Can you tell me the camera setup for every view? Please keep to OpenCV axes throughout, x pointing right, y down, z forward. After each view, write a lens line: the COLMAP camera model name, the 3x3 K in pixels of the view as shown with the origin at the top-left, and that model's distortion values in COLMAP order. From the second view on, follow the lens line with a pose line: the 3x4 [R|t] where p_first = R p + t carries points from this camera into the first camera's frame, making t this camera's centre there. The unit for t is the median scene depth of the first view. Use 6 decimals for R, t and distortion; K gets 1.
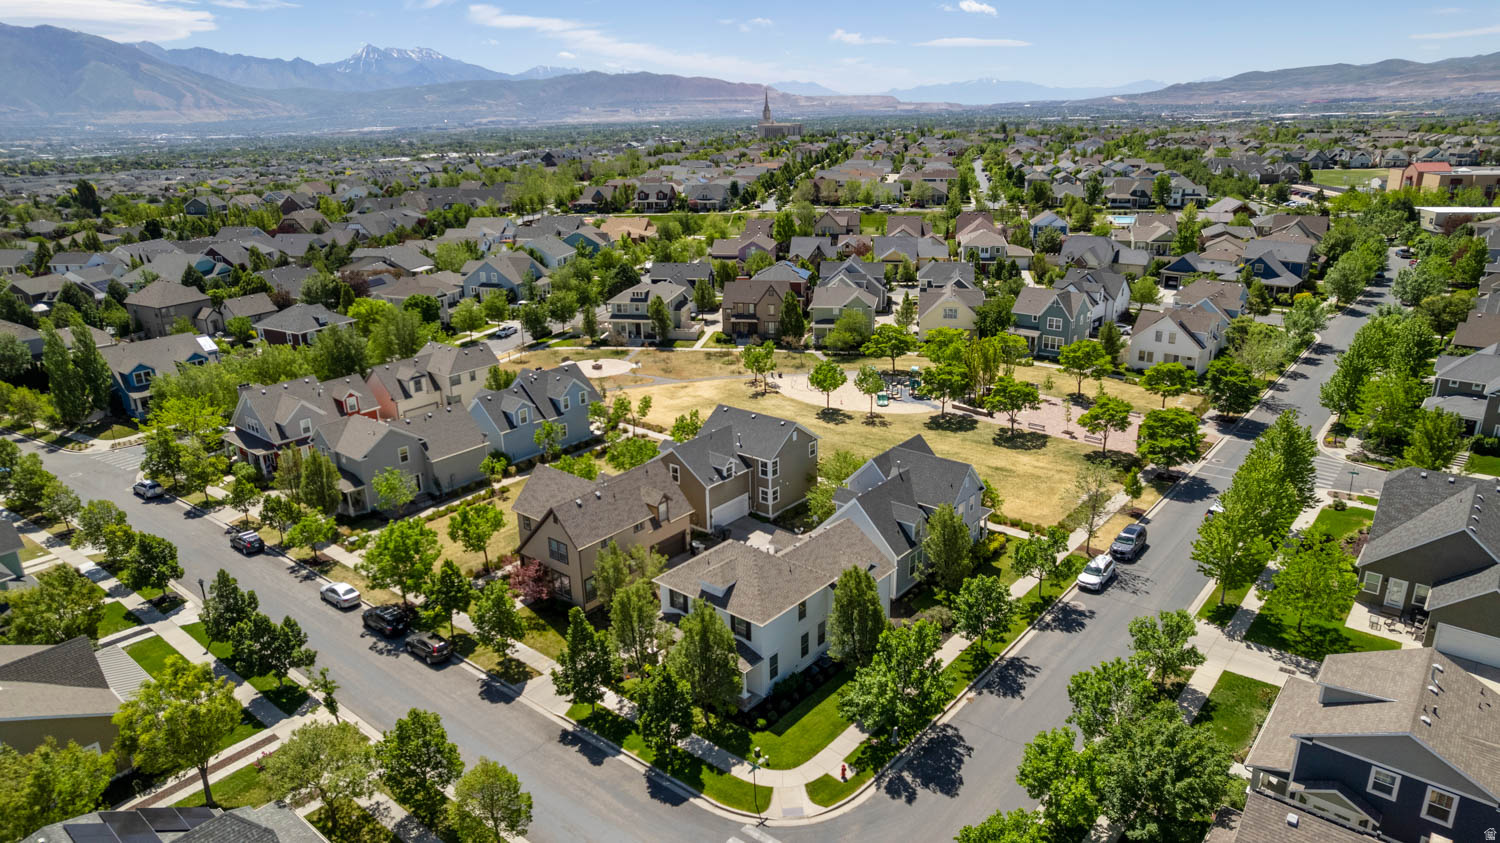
lens RADIAL K [[952.2, 0, 748.6], [0, 952.2, 438.2], [0, 0, 1]] dist [-0.063227, 0.045561]
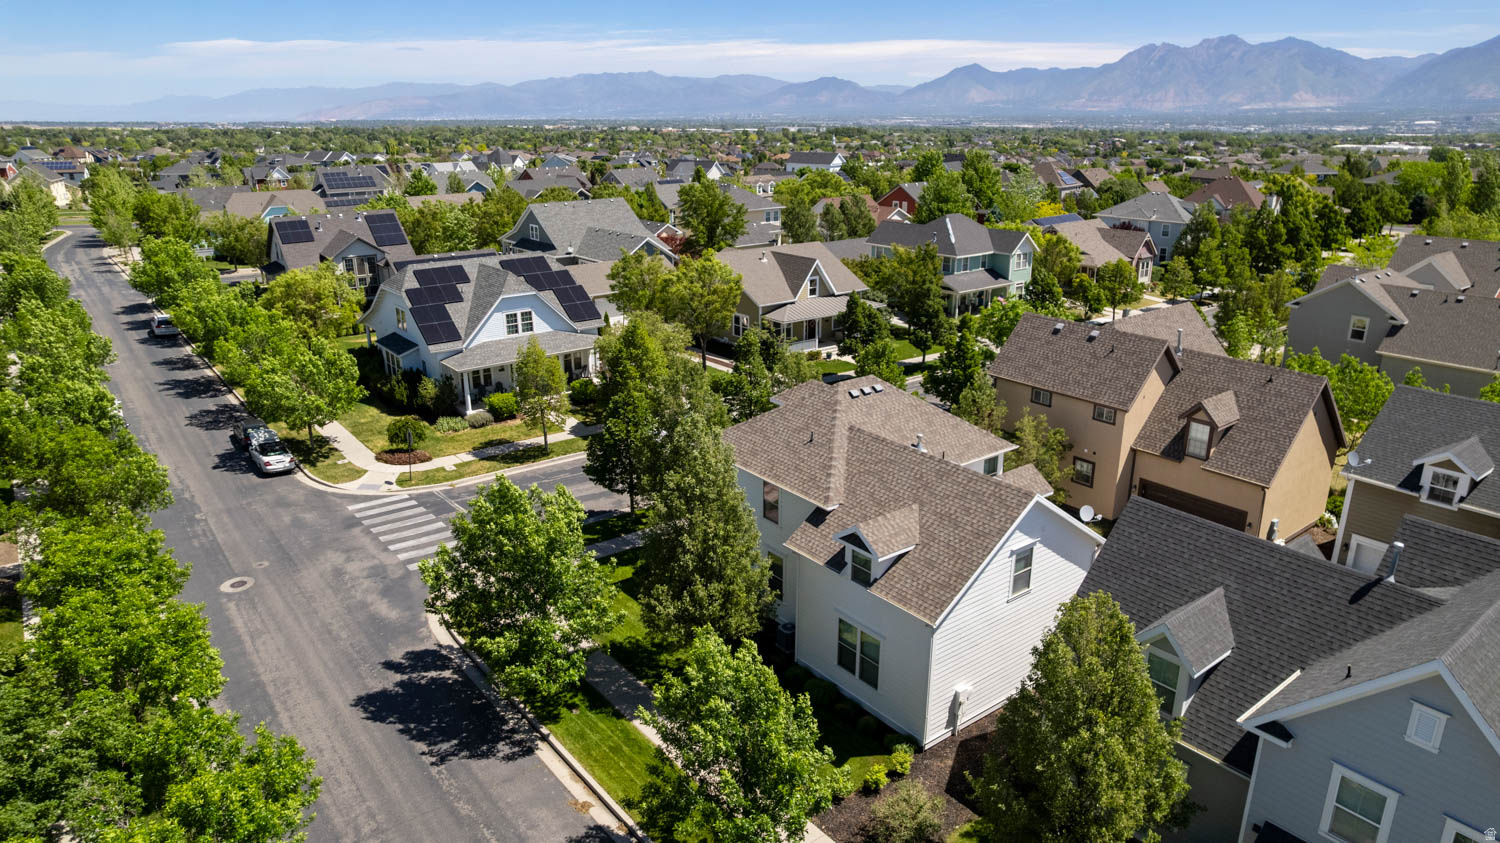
lens RADIAL K [[958.2, 0, 750.6], [0, 958.2, 428.3], [0, 0, 1]] dist [-0.072197, 0.062650]
pose [[-0.213038, 0.333602, -0.918327, 0.322075], [-0.319605, 0.864400, 0.388155, -0.037572], [0.923292, 0.376194, -0.077529, 0.599915]]
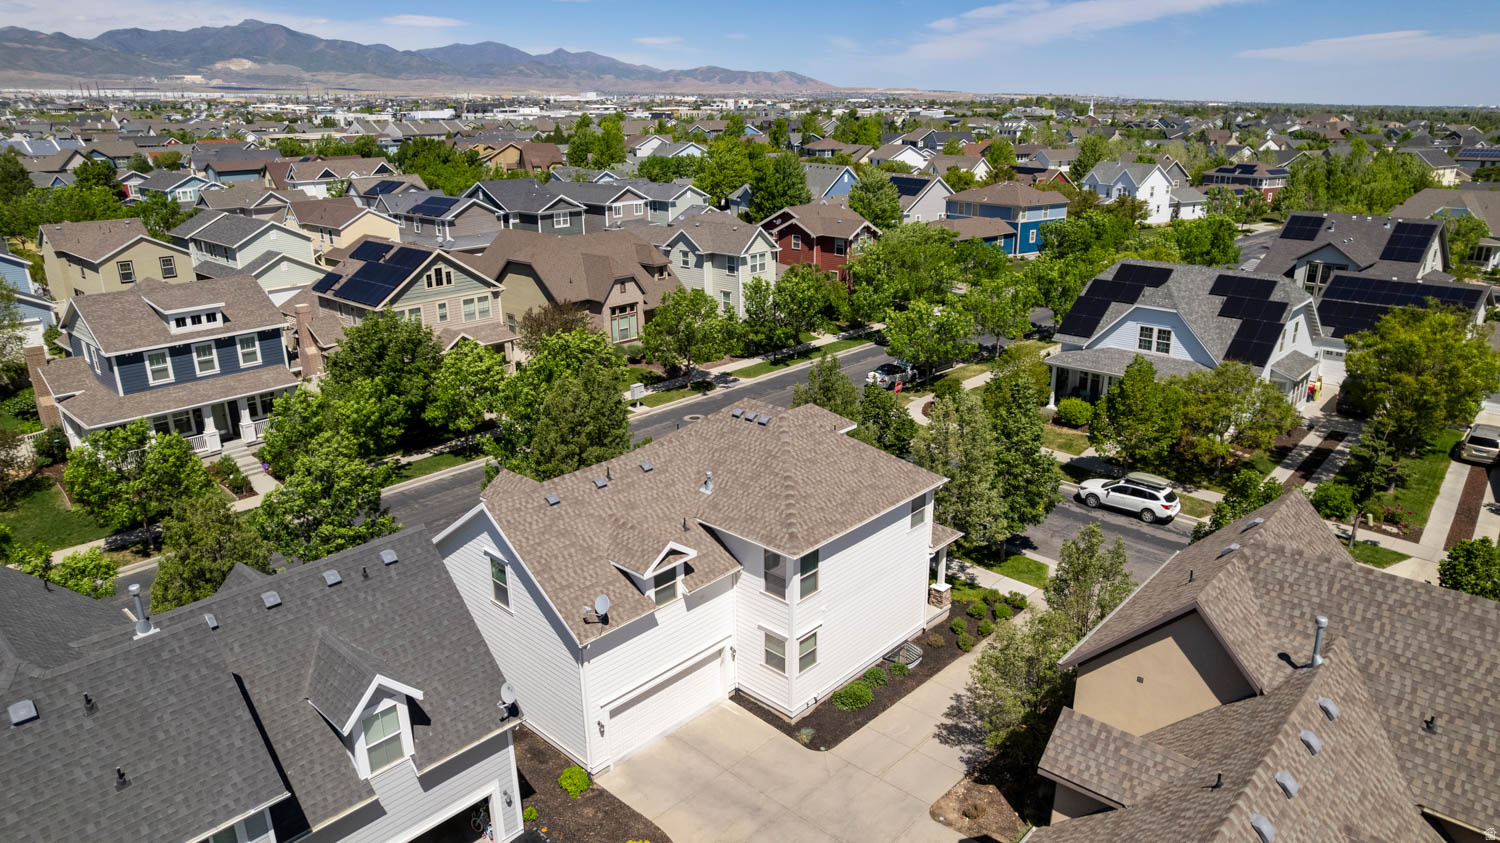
lens RADIAL K [[958.2, 0, 750.6], [0, 958.2, 428.3], [0, 0, 1]] dist [-0.072197, 0.062650]
pose [[-0.998365, 0.011315, 0.056031, -0.015774], [0.043823, 0.780863, 0.623163, -0.115584], [-0.036702, 0.624599, -0.780083, 0.841841]]
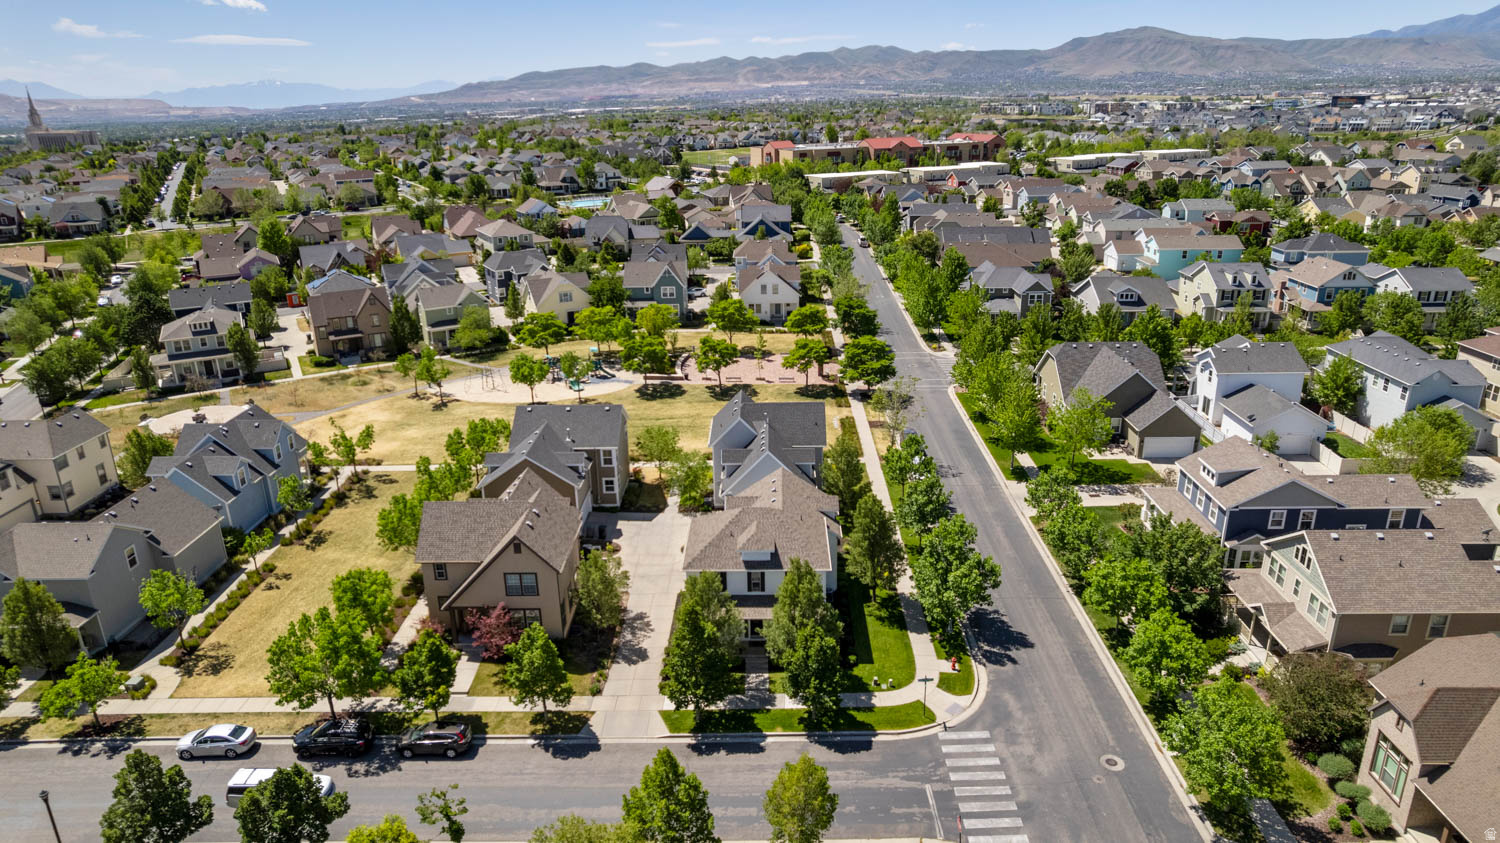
lens RADIAL K [[958.2, 0, 750.6], [0, 958.2, 428.3], [0, 0, 1]] dist [-0.072197, 0.062650]
pose [[0.776361, -0.204770, 0.596098, -0.358404], [0.211840, 0.975510, 0.059203, -0.018835], [-0.593623, 0.080315, 0.800726, 0.111977]]
